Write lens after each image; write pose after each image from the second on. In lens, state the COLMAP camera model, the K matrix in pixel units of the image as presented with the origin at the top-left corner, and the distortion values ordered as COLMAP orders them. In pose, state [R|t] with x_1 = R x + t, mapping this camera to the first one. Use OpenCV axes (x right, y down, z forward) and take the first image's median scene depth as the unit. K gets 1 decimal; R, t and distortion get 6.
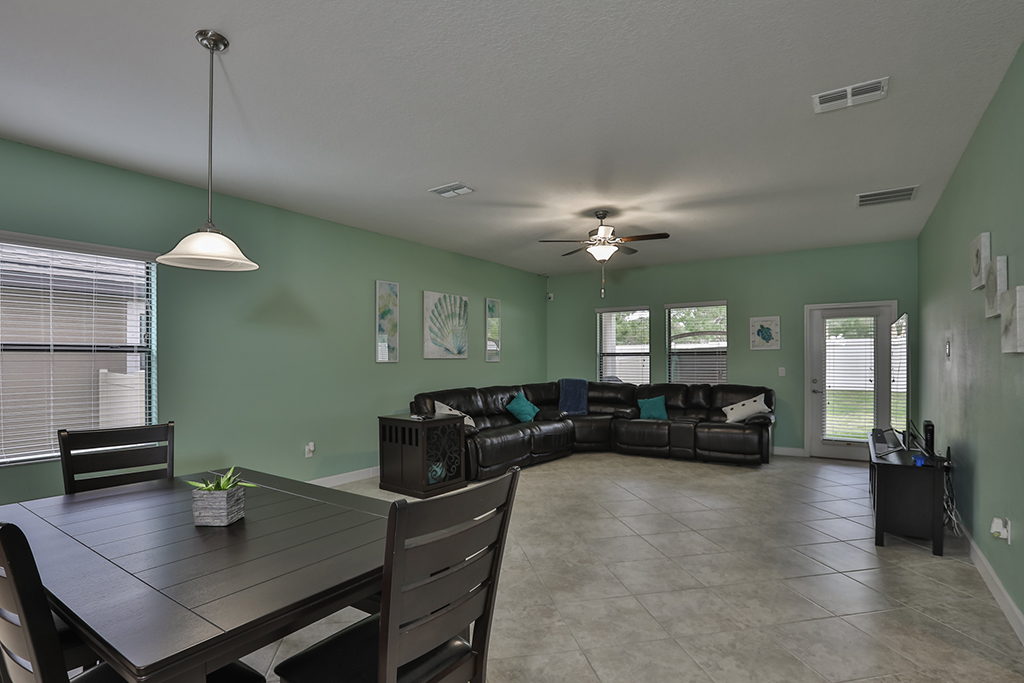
lens RADIAL K [[521.6, 0, 508.7], [0, 521.6, 364.9], [0, 0, 1]] dist [-0.038892, 0.000123]
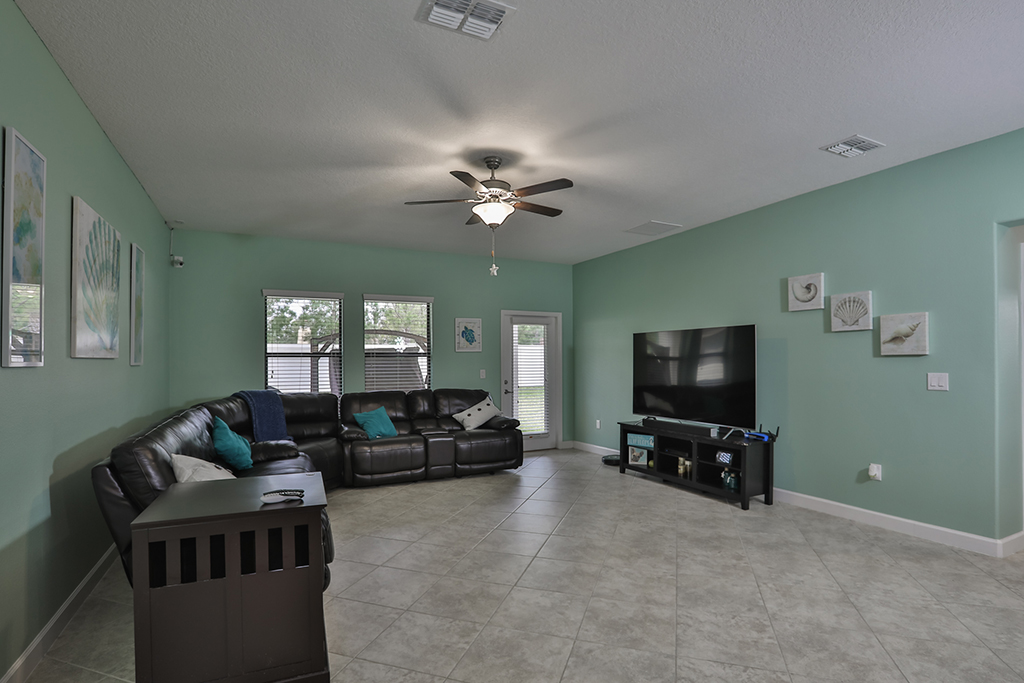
lens RADIAL K [[512.4, 0, 509.1], [0, 512.4, 360.6], [0, 0, 1]] dist [-0.043868, 0.011838]
pose [[0.473833, 0.002784, 0.880610, -0.341473], [0.012113, 0.999880, -0.009679, -0.002373], [-0.880531, 0.015253, 0.473742, 0.496931]]
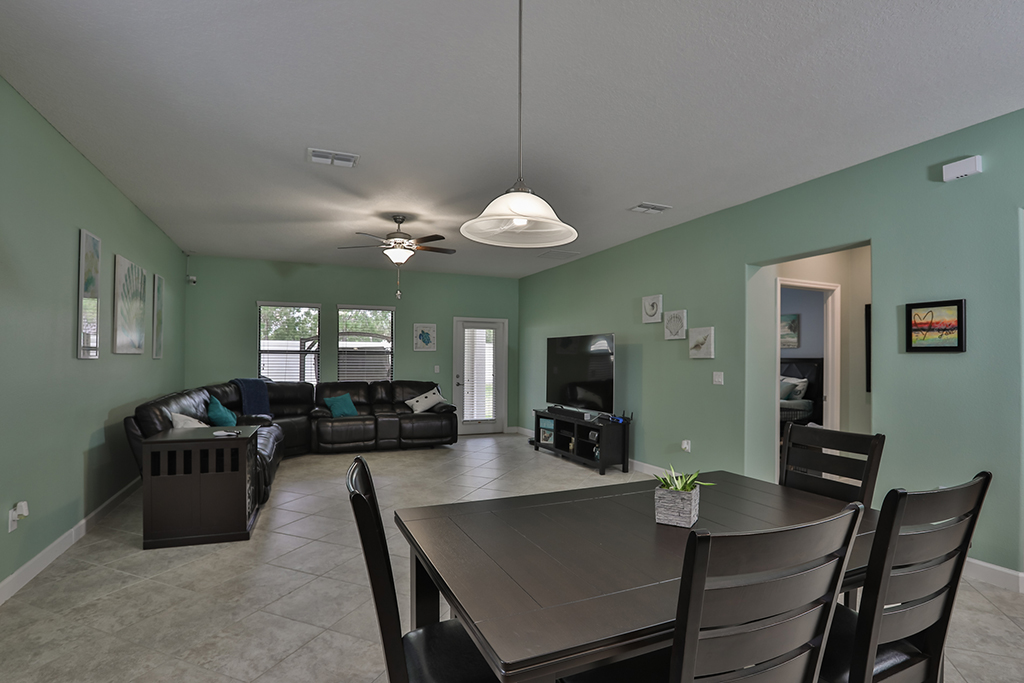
lens RADIAL K [[517.4, 0, 511.0], [0, 517.4, 357.9], [0, 0, 1]] dist [-0.027908, 0.000870]
pose [[0.522724, 0.009788, 0.852446, -0.449368], [-0.001395, 0.999943, -0.010626, -0.000667], [-0.852501, 0.004365, 0.522708, 0.209137]]
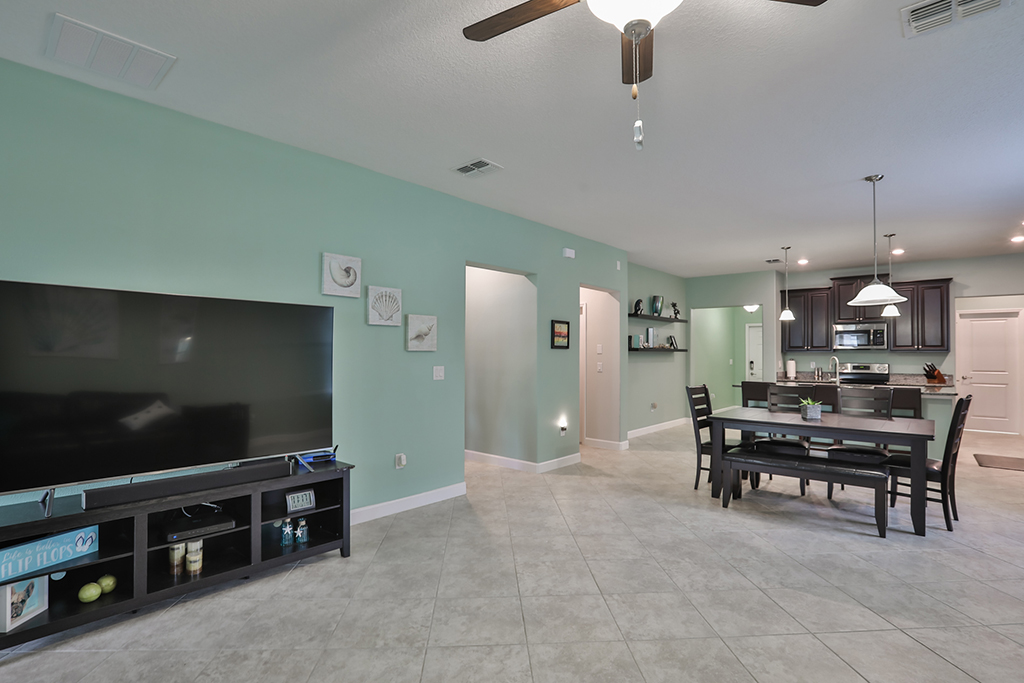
lens RADIAL K [[490.7, 0, 528.1], [0, 490.7, 346.5], [0, 0, 1]] dist [-0.045900, 0.013078]
pose [[-0.994934, 0.001277, 0.100522, 0.167394], [0.000519, 0.999971, -0.007566, -0.009668], [-0.100528, -0.007475, -0.994906, 0.993686]]
